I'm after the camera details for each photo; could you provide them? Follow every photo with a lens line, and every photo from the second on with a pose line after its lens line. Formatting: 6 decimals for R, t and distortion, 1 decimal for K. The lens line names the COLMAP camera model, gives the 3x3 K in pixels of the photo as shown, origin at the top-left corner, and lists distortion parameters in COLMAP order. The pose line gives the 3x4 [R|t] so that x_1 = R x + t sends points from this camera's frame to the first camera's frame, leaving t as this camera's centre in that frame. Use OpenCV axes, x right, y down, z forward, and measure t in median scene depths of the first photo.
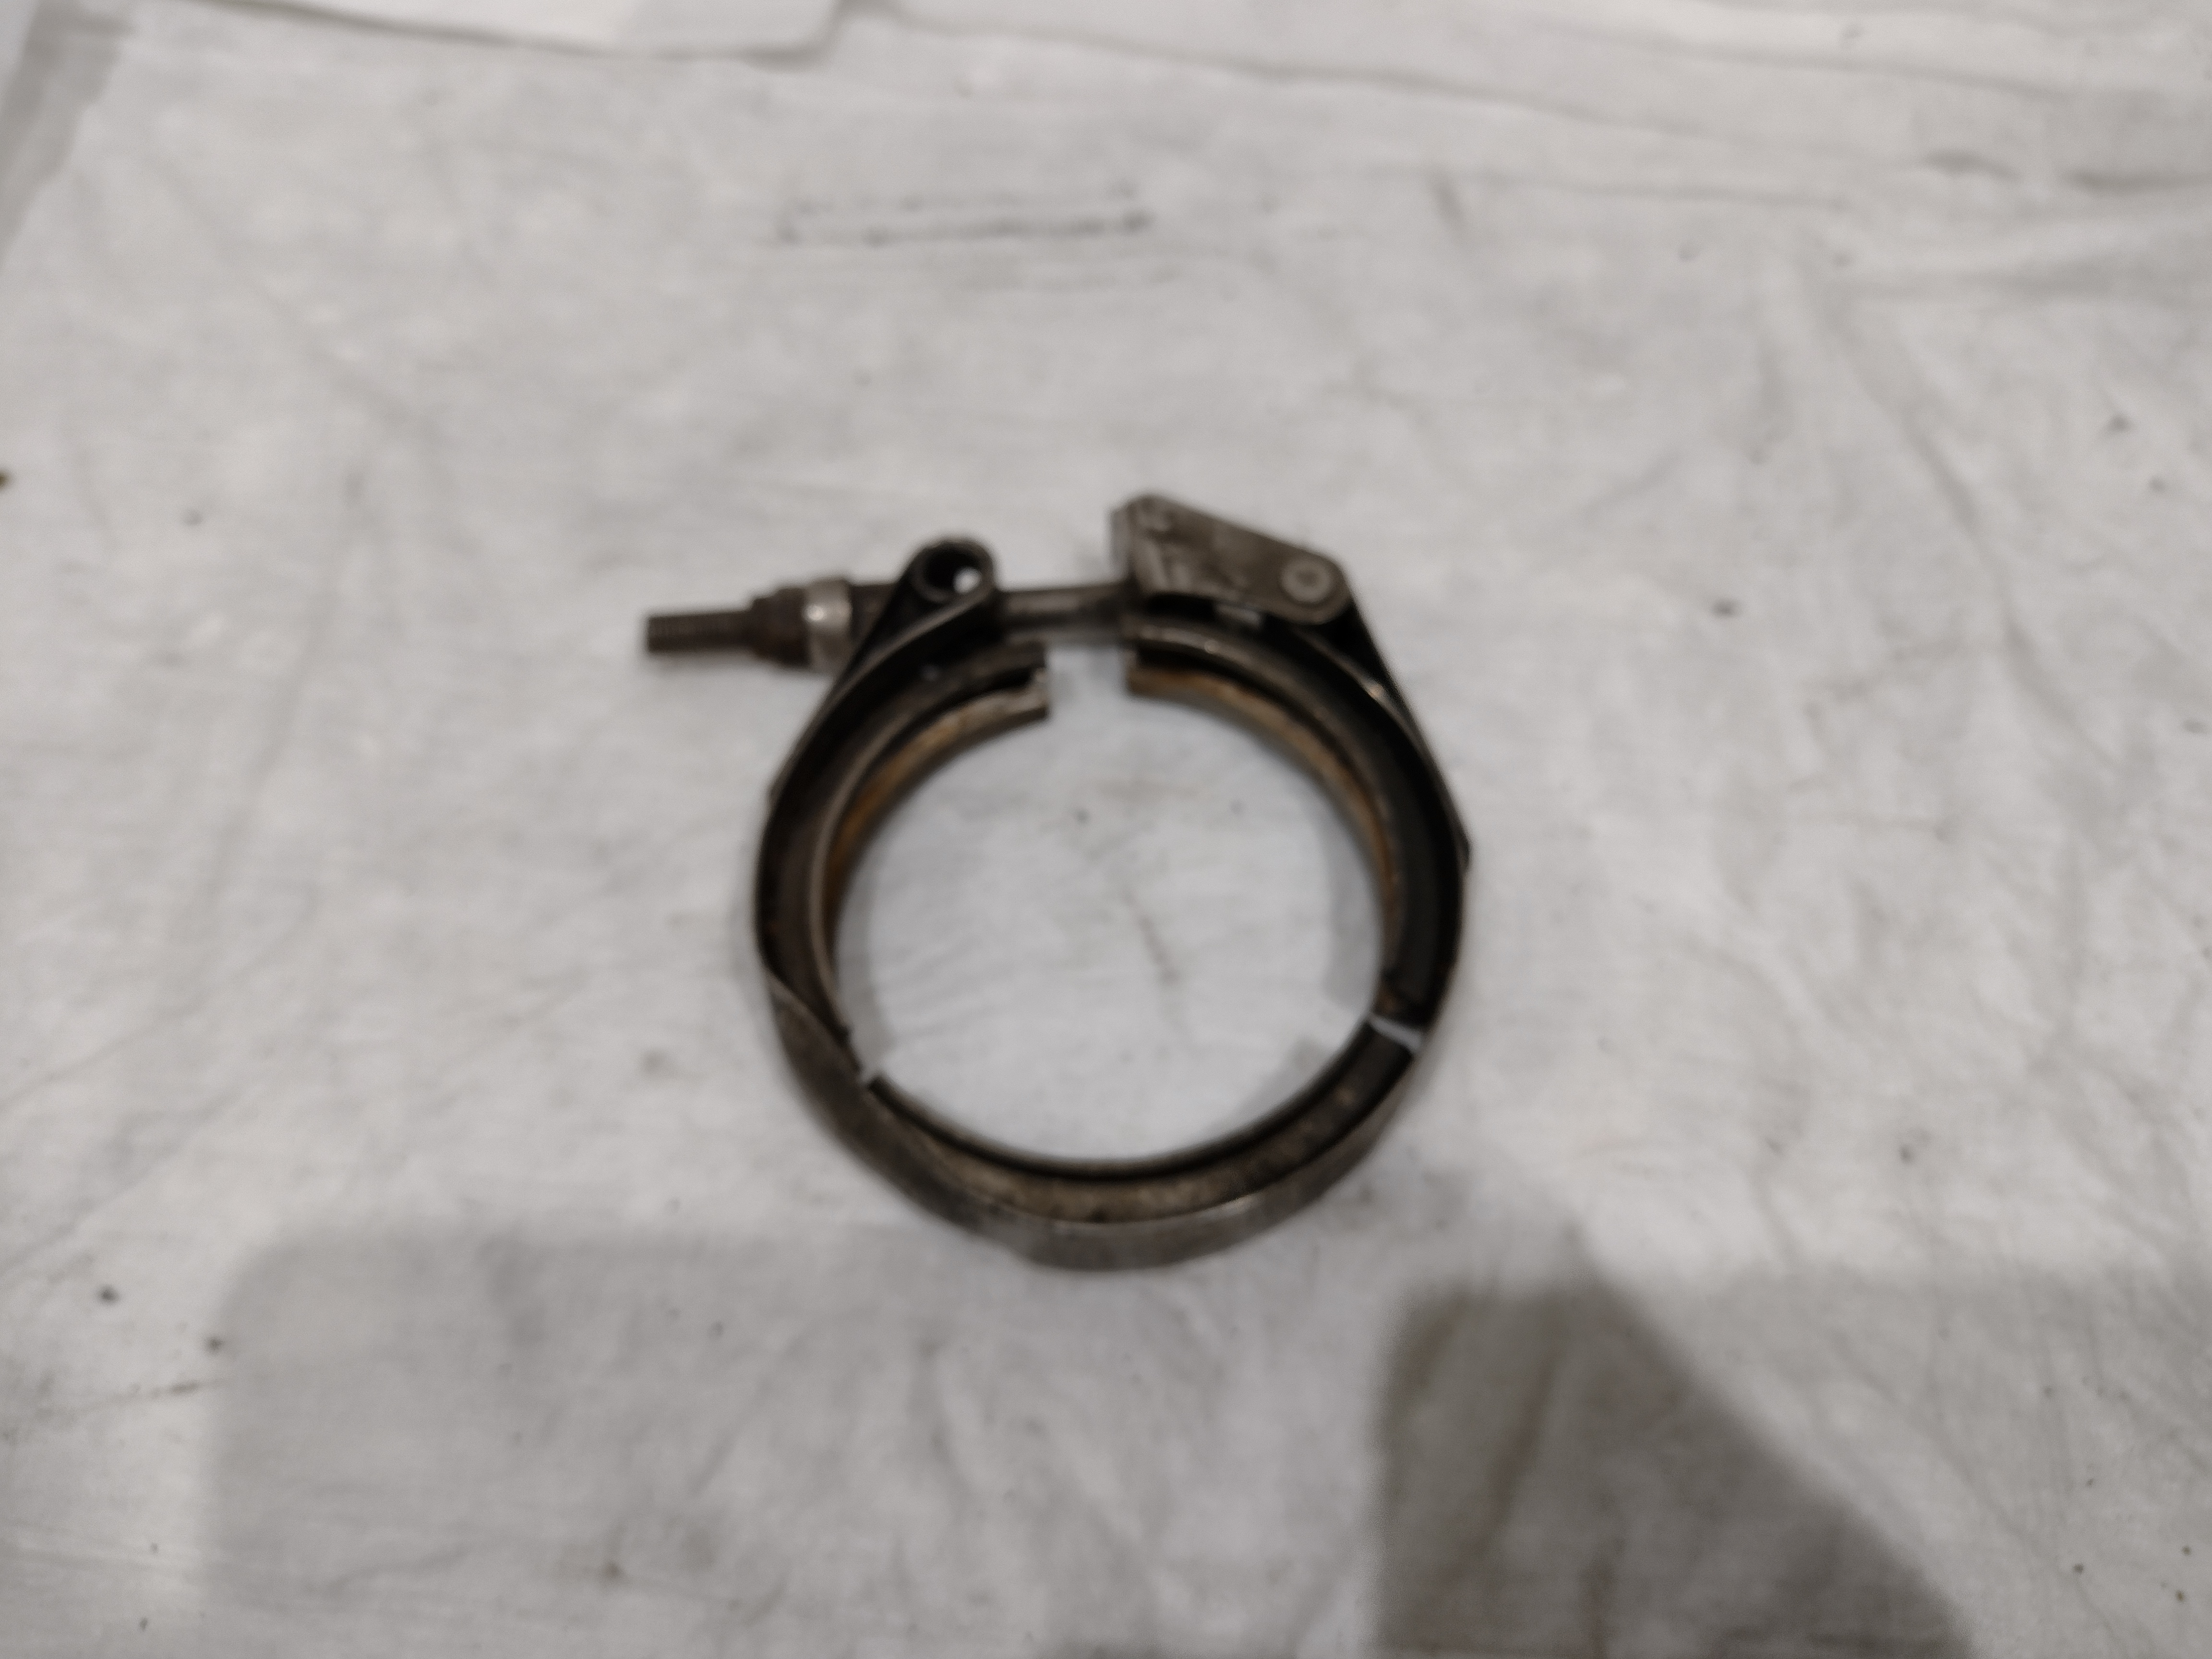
lens RADIAL K [[1701.3, 0, 1106.0], [0, 1701.3, 829.5], [0, 0, 1]] dist [0.006715, -0.080712]
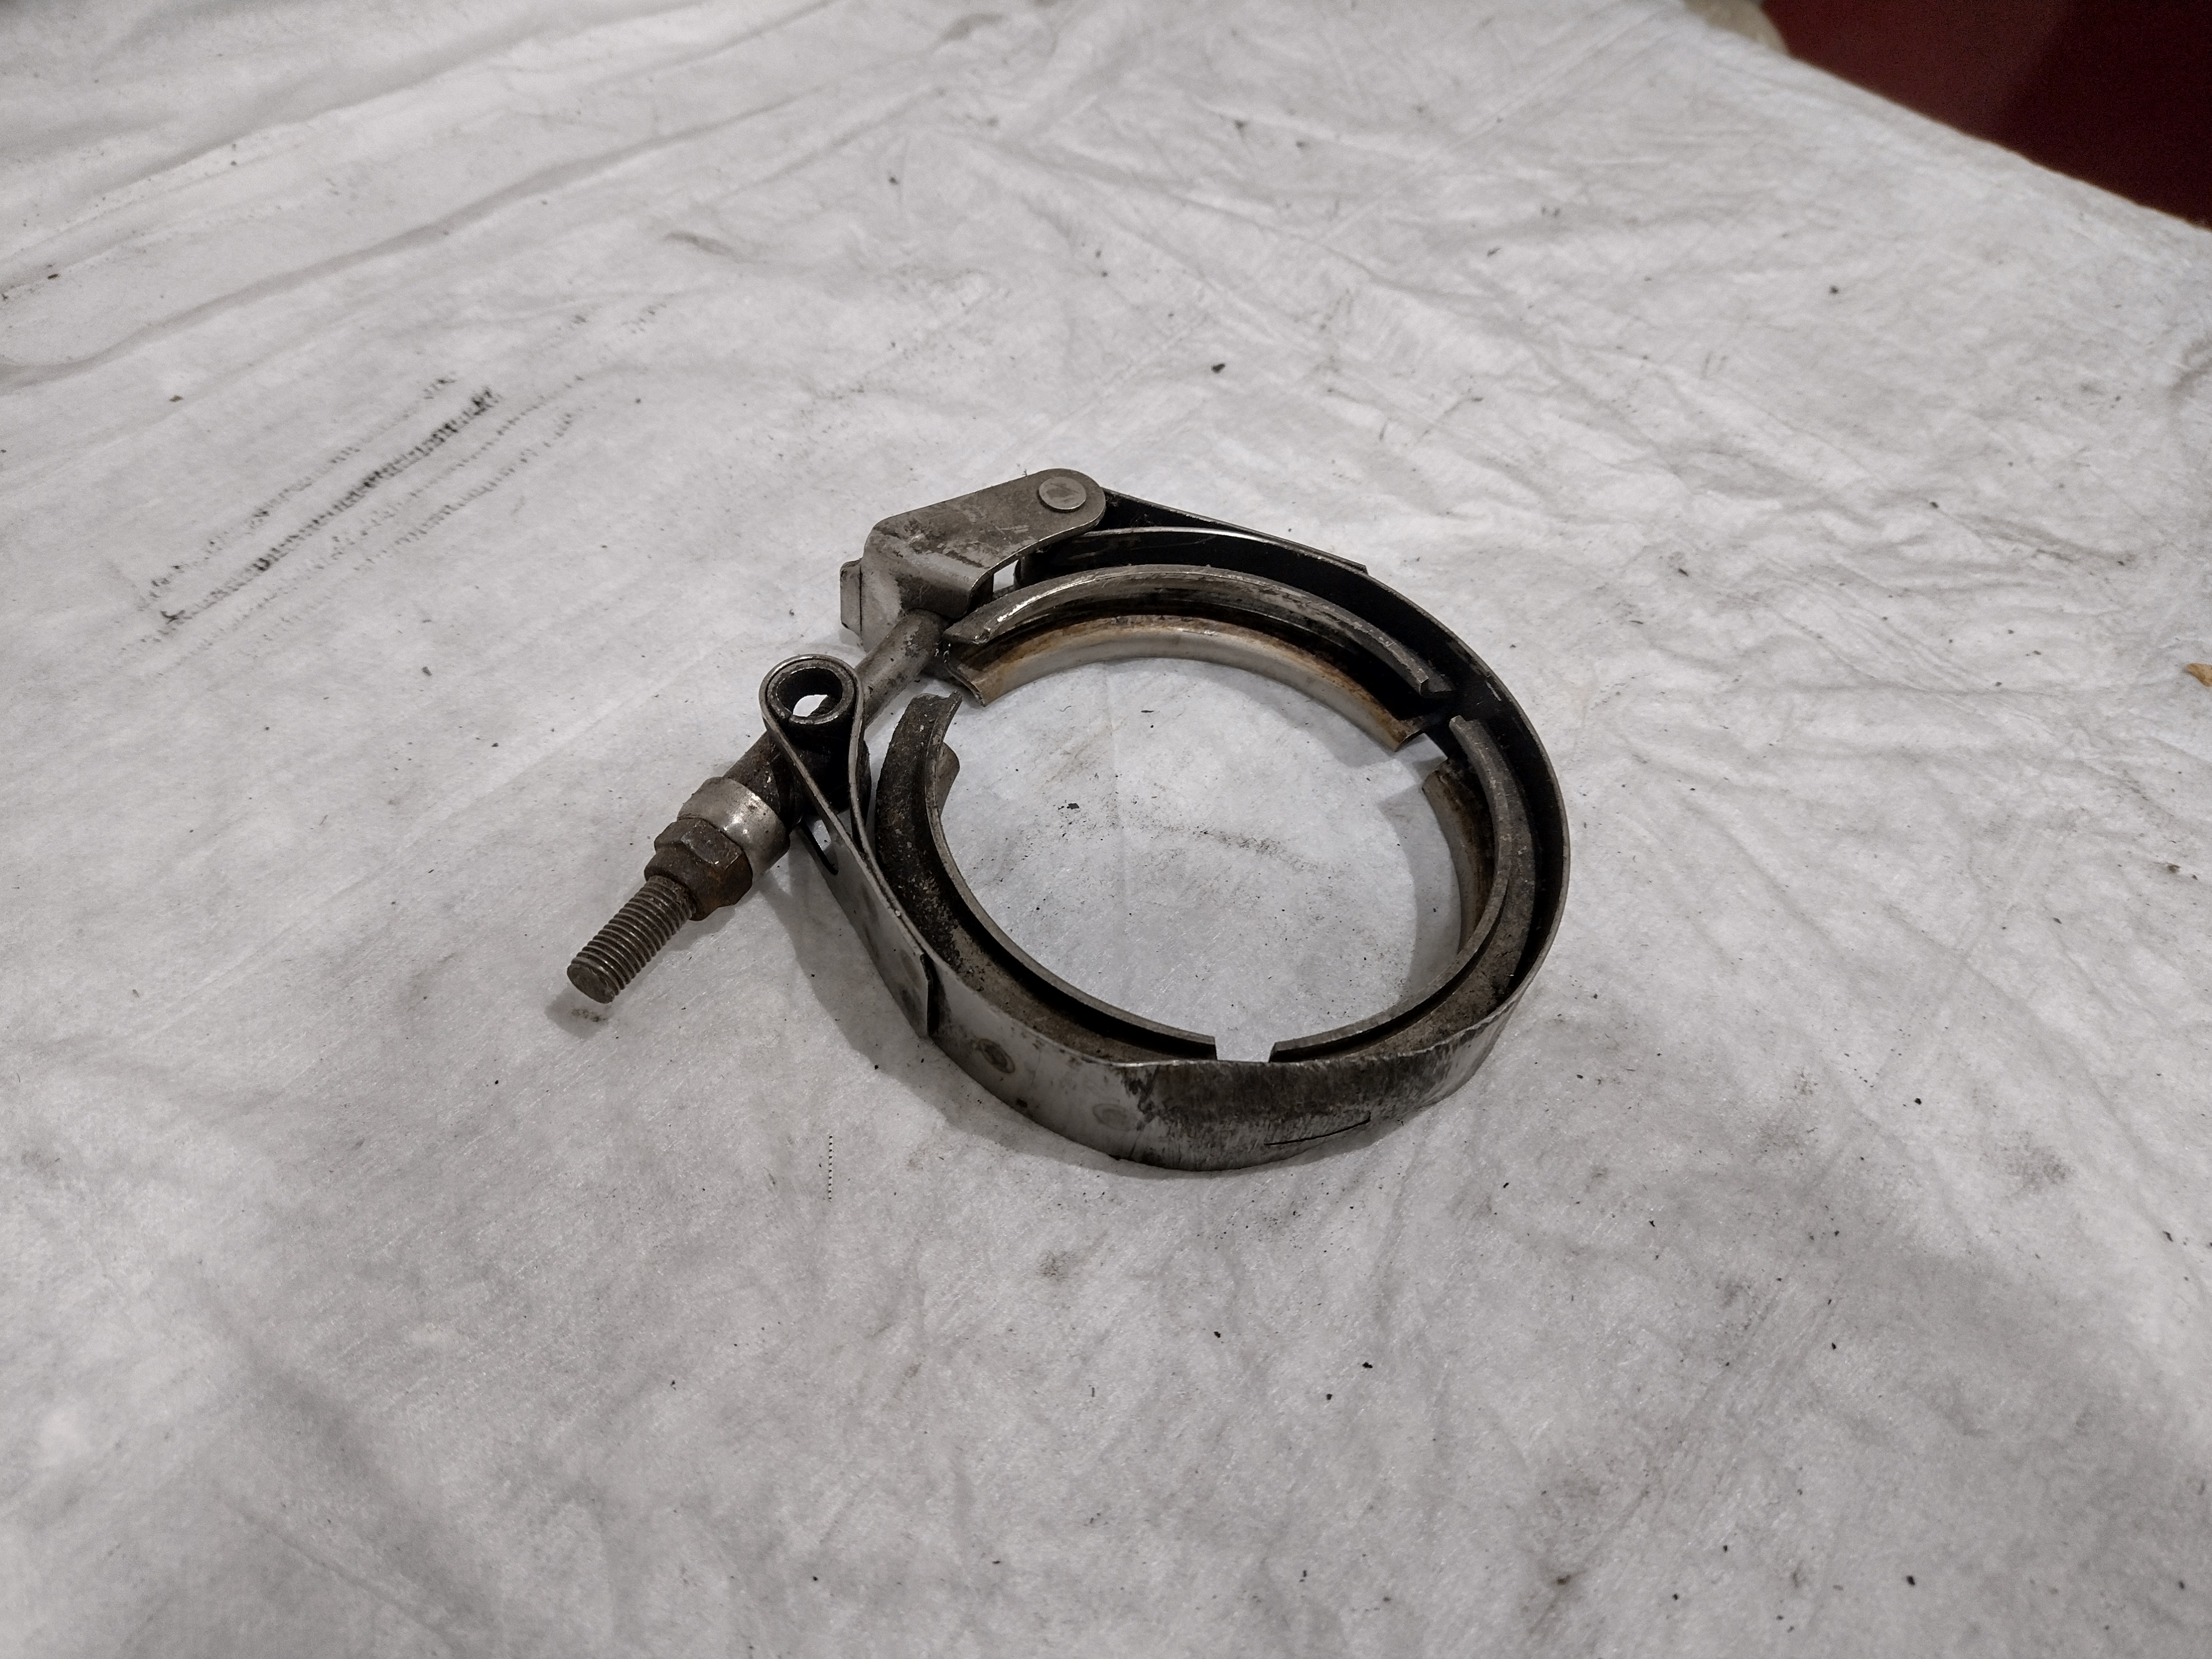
lens RADIAL K [[1710.8, 0, 1099.0], [0, 1710.8, 815.9], [0, 0, 1]] dist [0.062117, -0.183408]
pose [[0.570066, -0.610828, 0.549467, -0.519973], [0.664507, 0.736086, 0.128868, -0.113536], [-0.483171, 0.291662, 0.825518, 0.178953]]
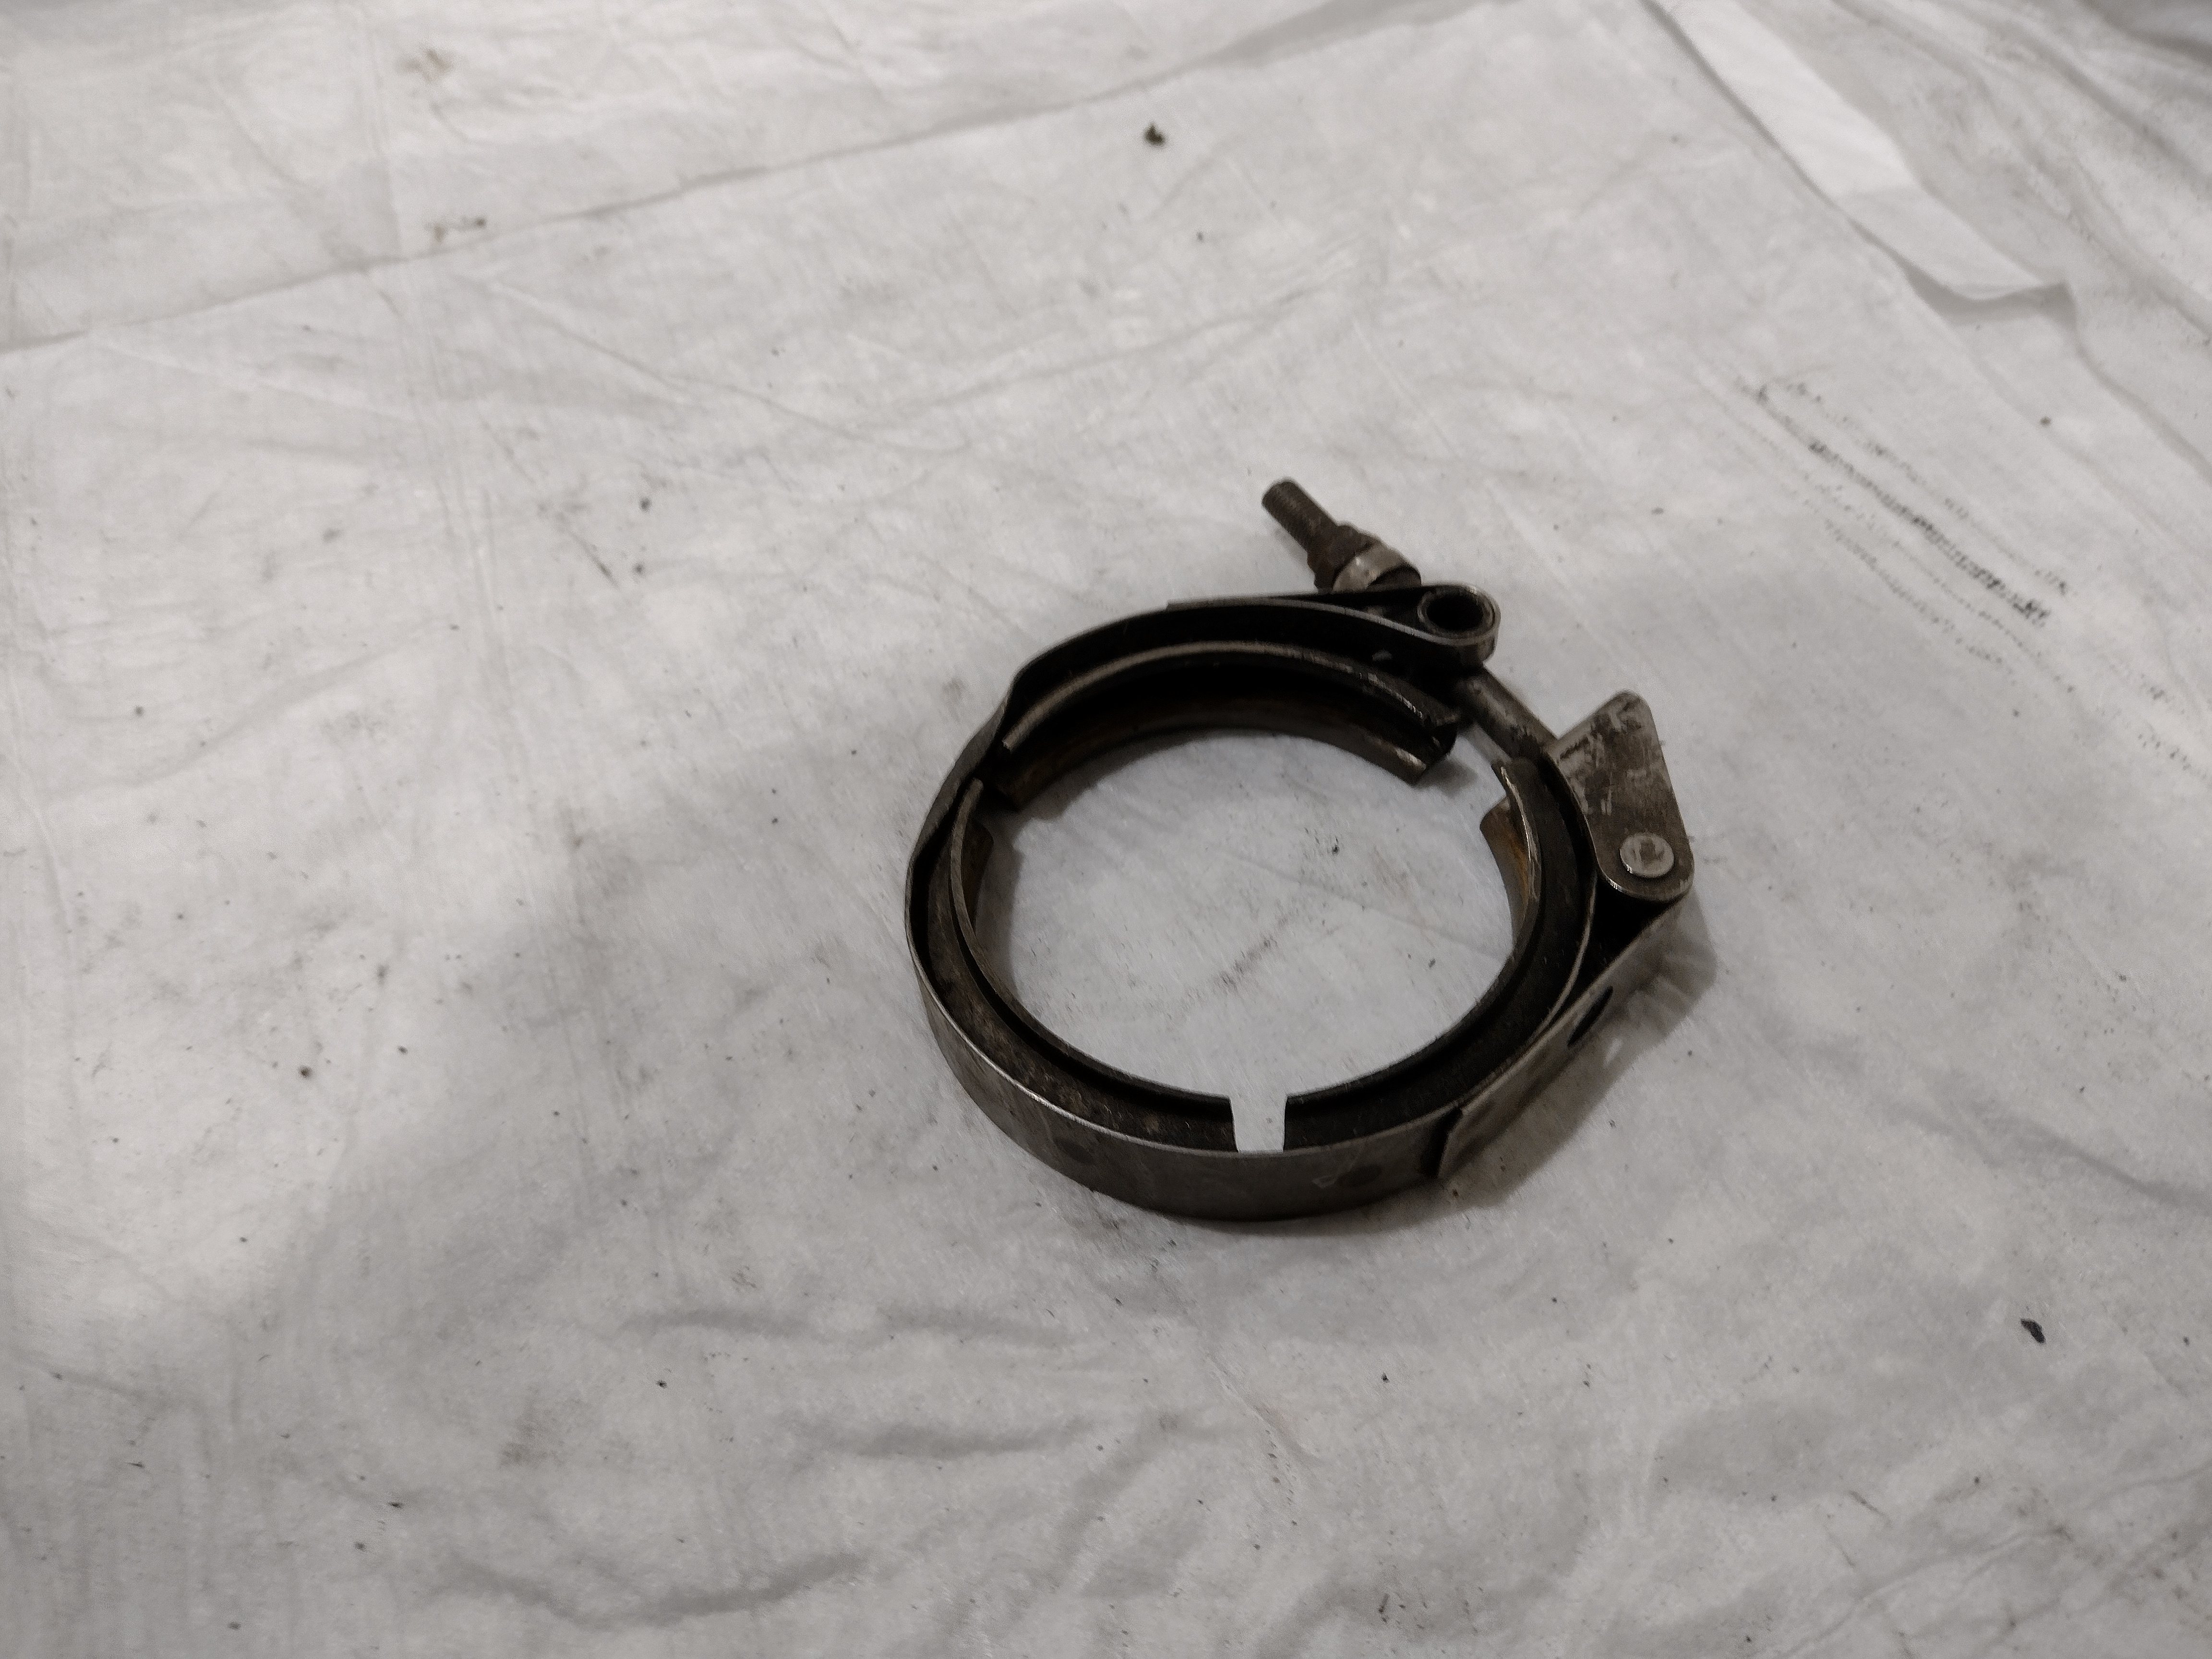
lens RADIAL K [[1710.8, 0, 1099.0], [0, 1710.8, 815.9], [0, 0, 1]] dist [0.062117, -0.183408]
pose [[0.435537, 0.701501, -0.564096, 0.471087], [-0.760645, 0.621917, 0.186113, -0.099345], [0.481379, 0.348018, 0.804461, 0.084317]]
